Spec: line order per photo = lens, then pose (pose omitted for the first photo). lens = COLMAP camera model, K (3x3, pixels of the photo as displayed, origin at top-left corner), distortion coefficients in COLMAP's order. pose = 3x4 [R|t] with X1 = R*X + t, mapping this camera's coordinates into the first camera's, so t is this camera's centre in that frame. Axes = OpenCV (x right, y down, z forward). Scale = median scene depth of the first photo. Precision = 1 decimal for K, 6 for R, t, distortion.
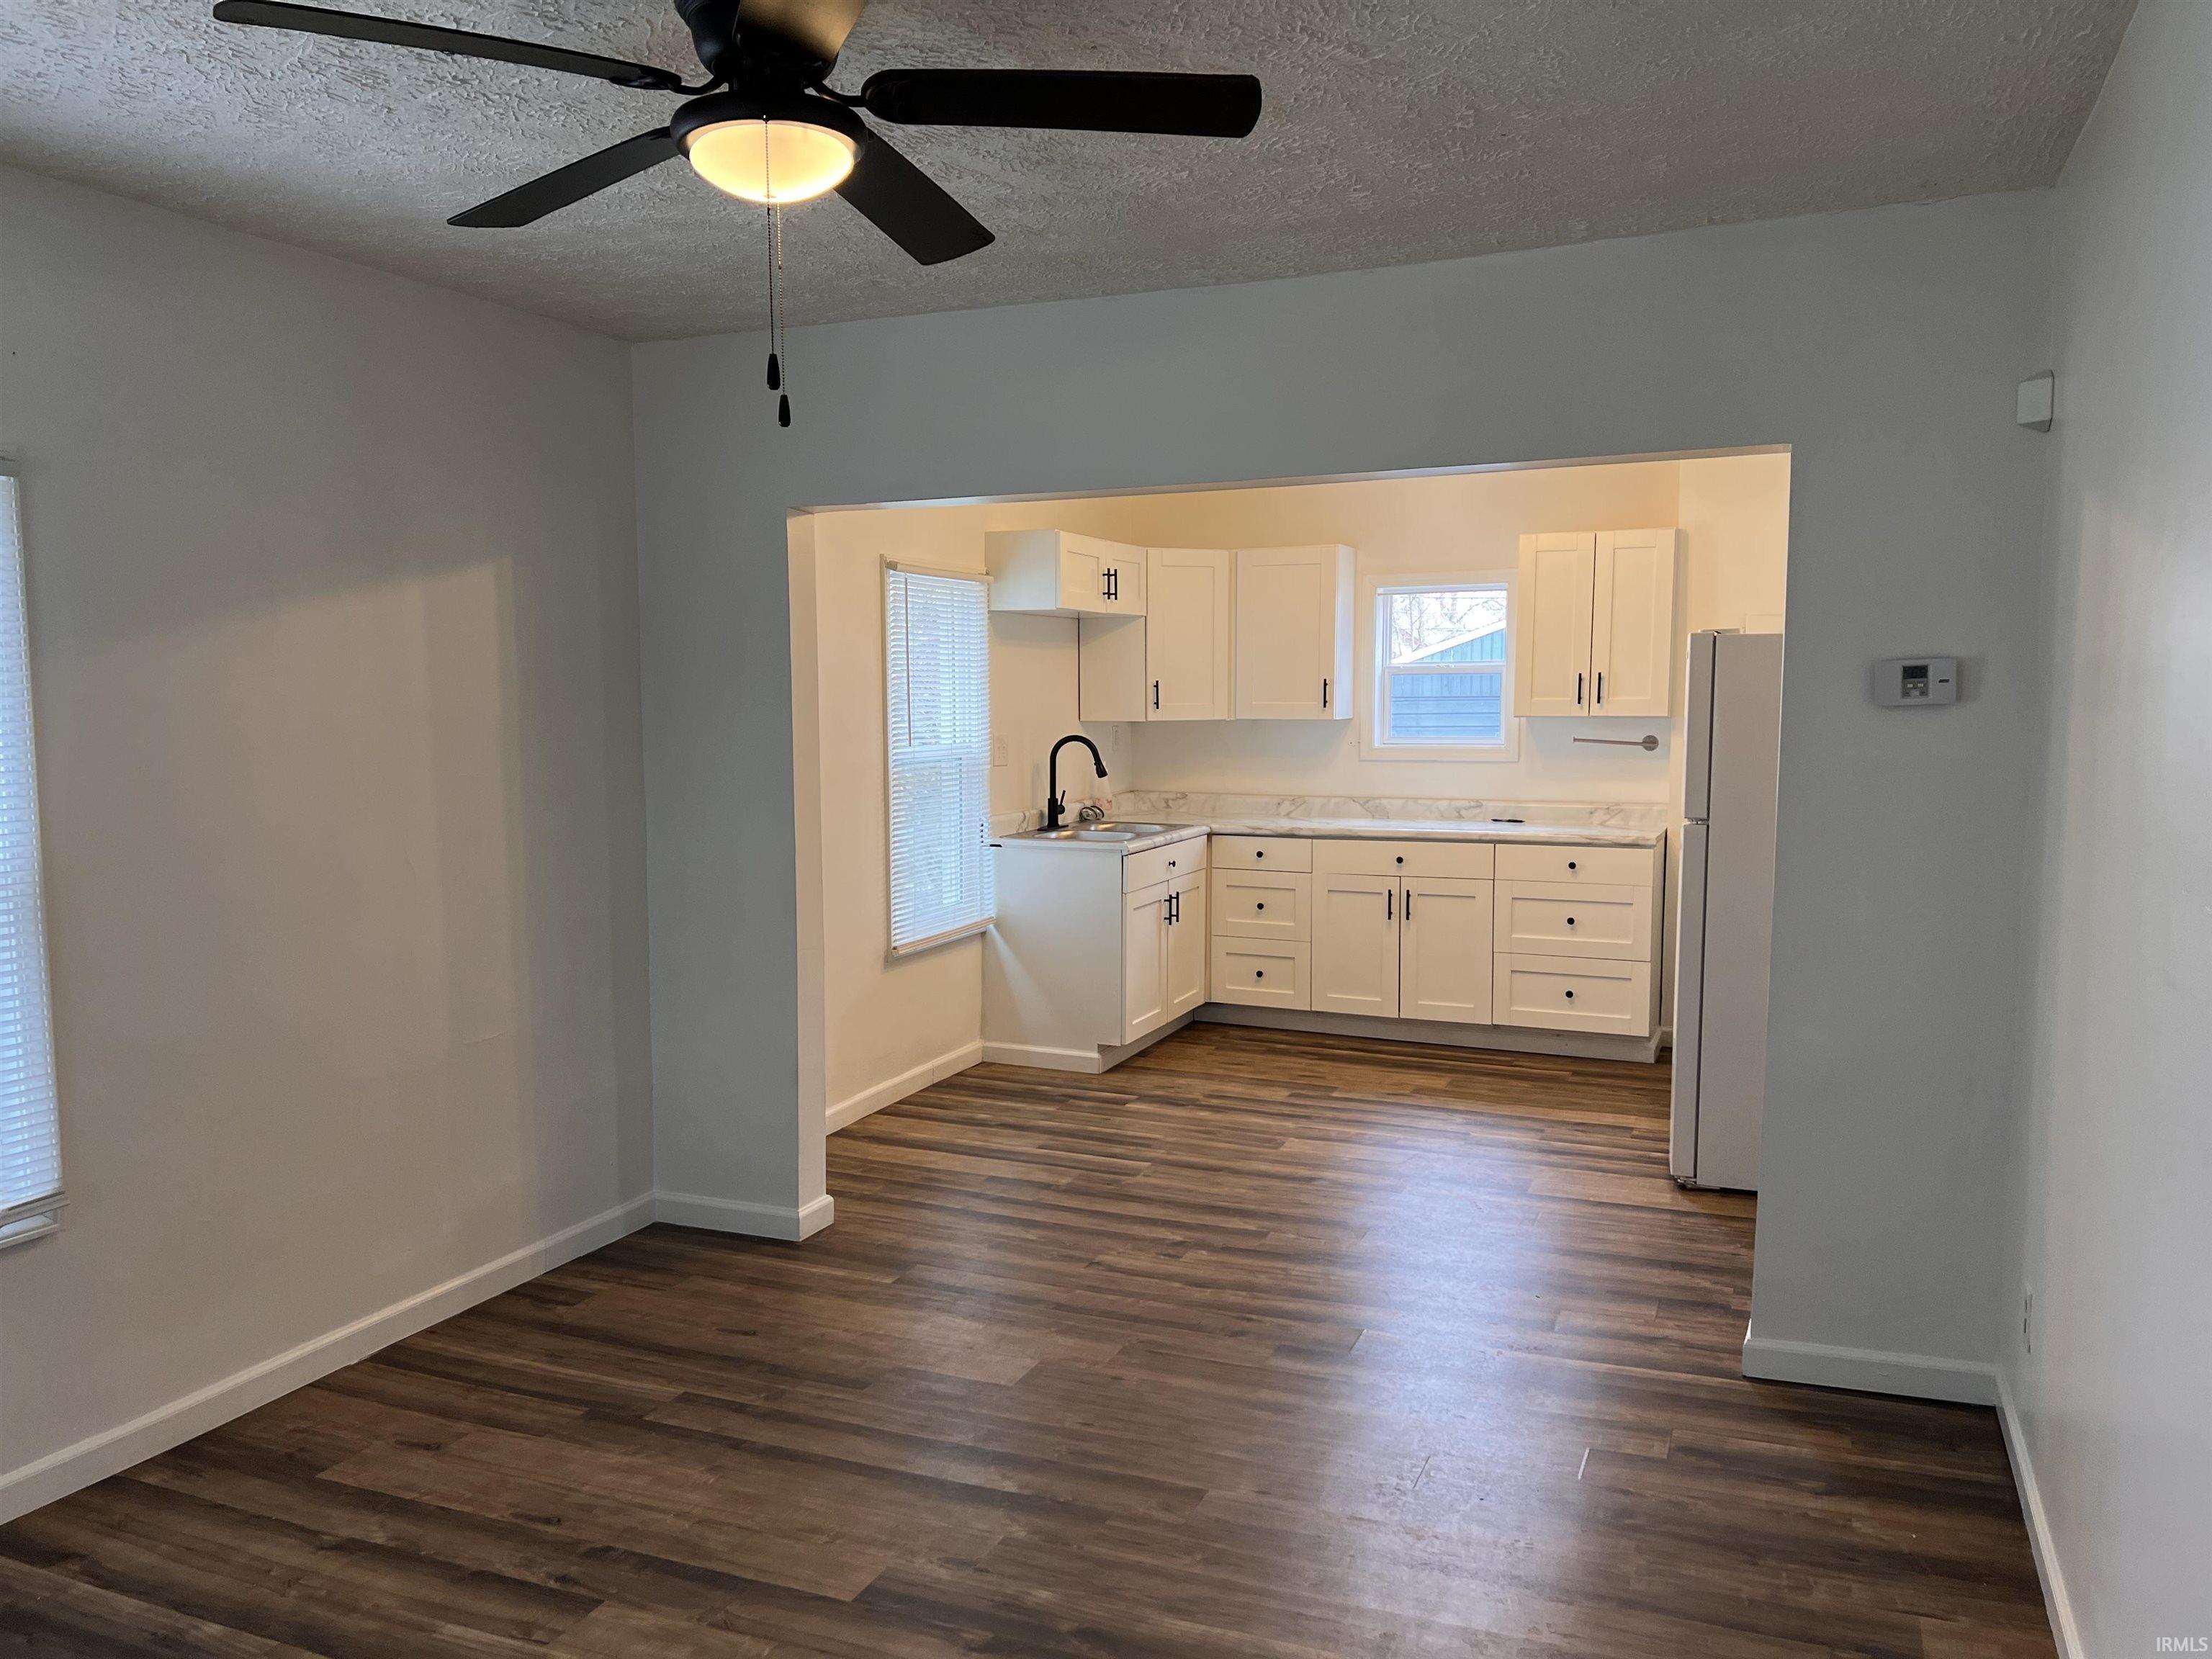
lens RADIAL K [[1675.0, 0, 1099.9], [0, 1675.0, 855.0], [0, 0, 1]] dist [0.154095, -0.280698]
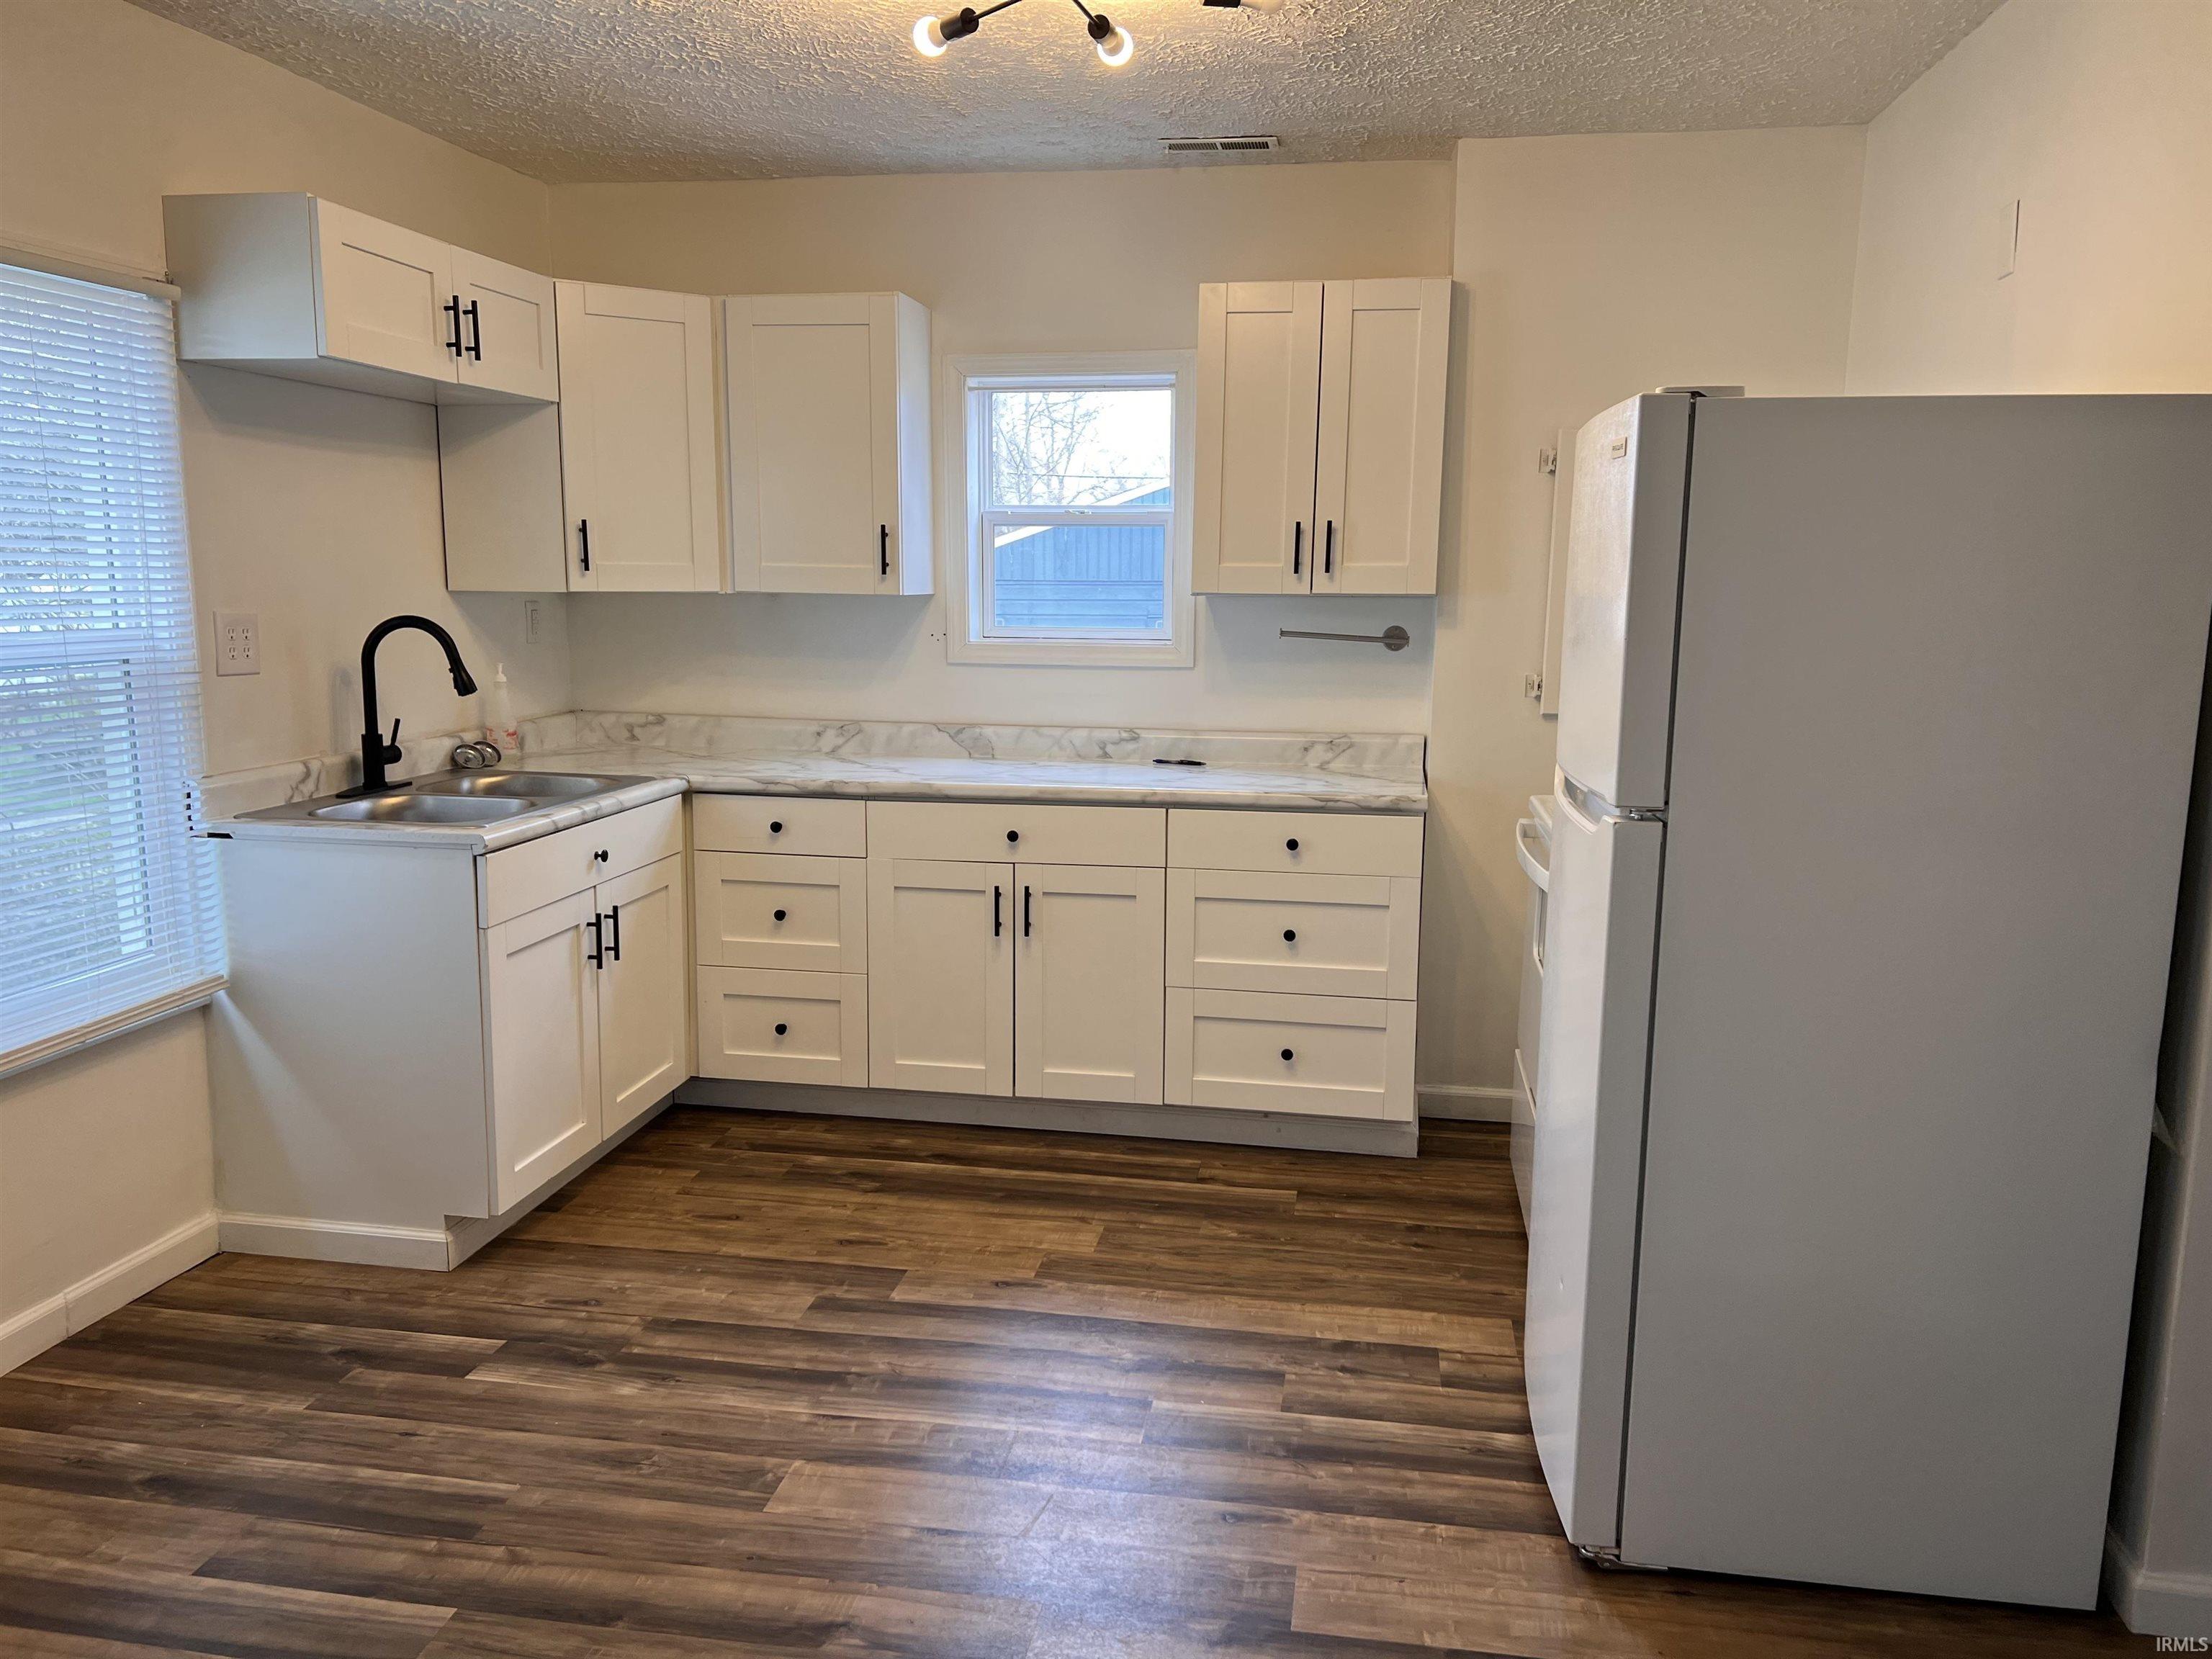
lens RADIAL K [[1675.0, 0, 1099.9], [0, 1675.0, 855.0], [0, 0, 1]] dist [0.154095, -0.280698]
pose [[0.974016, -0.025865, 0.224999, 0.077633], [0.011063, 0.997705, 0.066803, -0.030323], [-0.226210, -0.062578, 0.972066, 0.432657]]
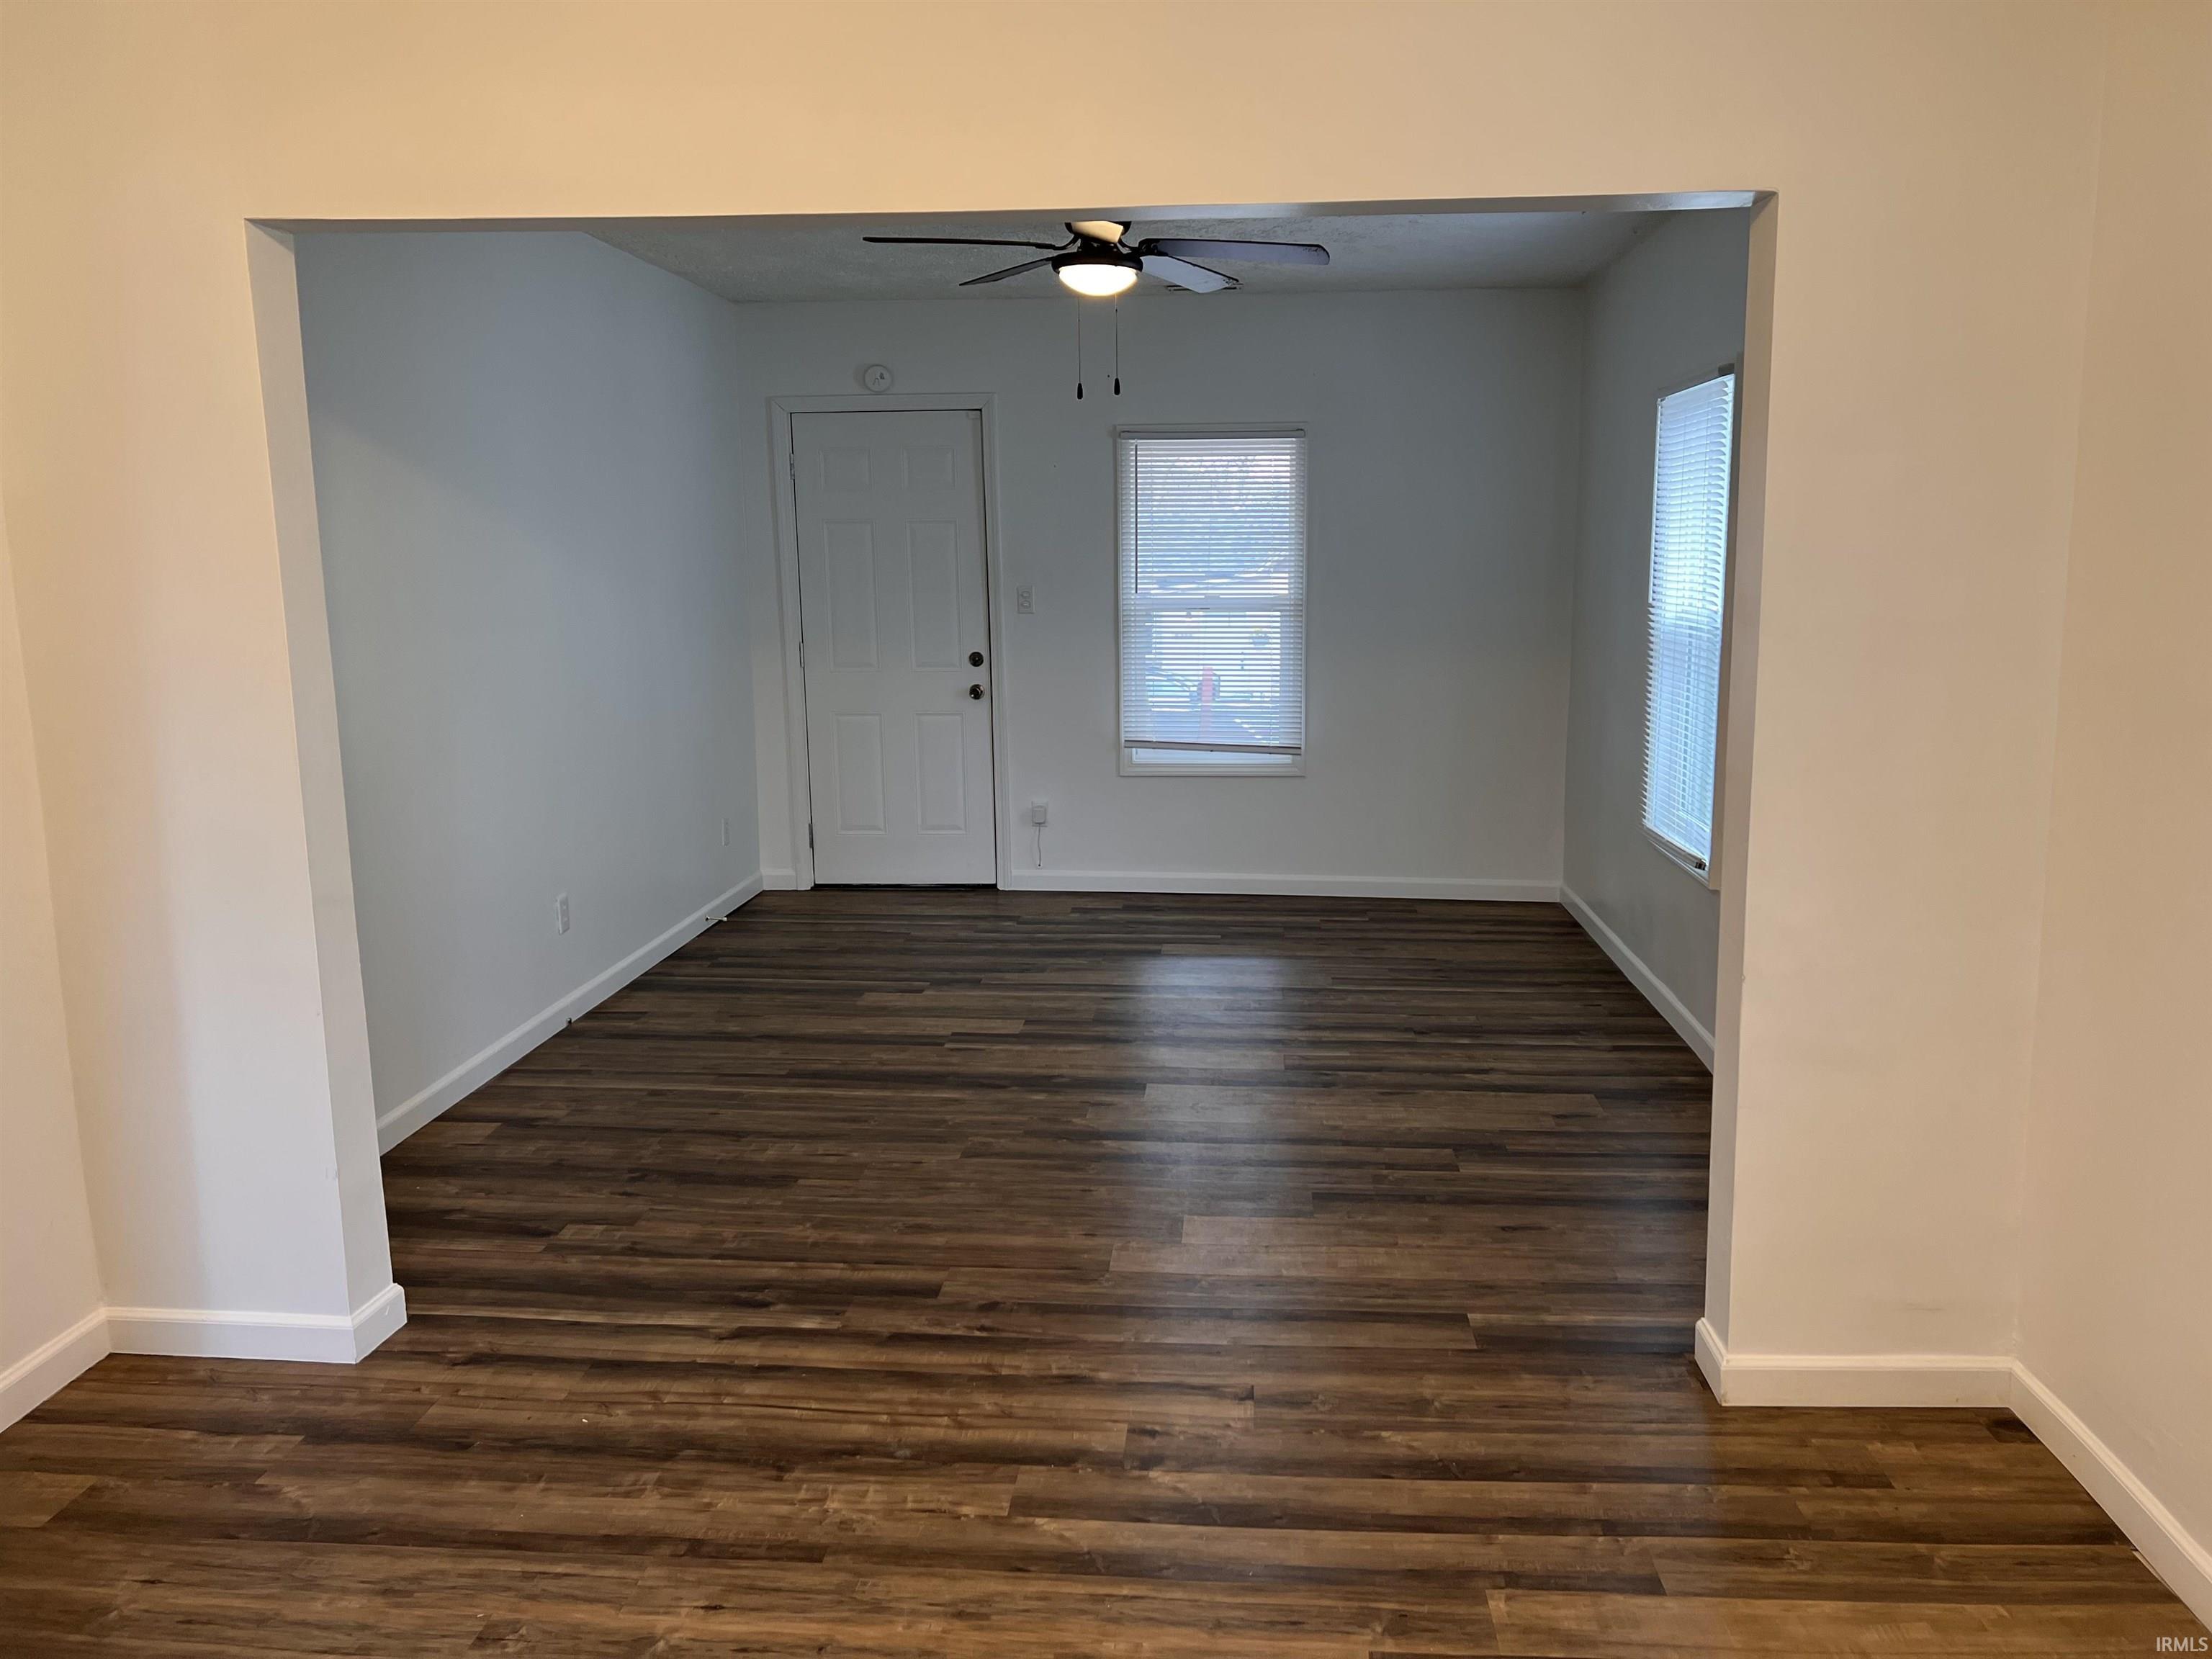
lens RADIAL K [[1675.0, 0, 1099.9], [0, 1675.0, 855.0], [0, 0, 1]] dist [0.154095, -0.280698]
pose [[-0.952794, 0.071158, -0.295162, 0.157257], [-0.012040, 0.962529, 0.270912, -0.095895], [0.303379, 0.261677, -0.916235, 1.038412]]
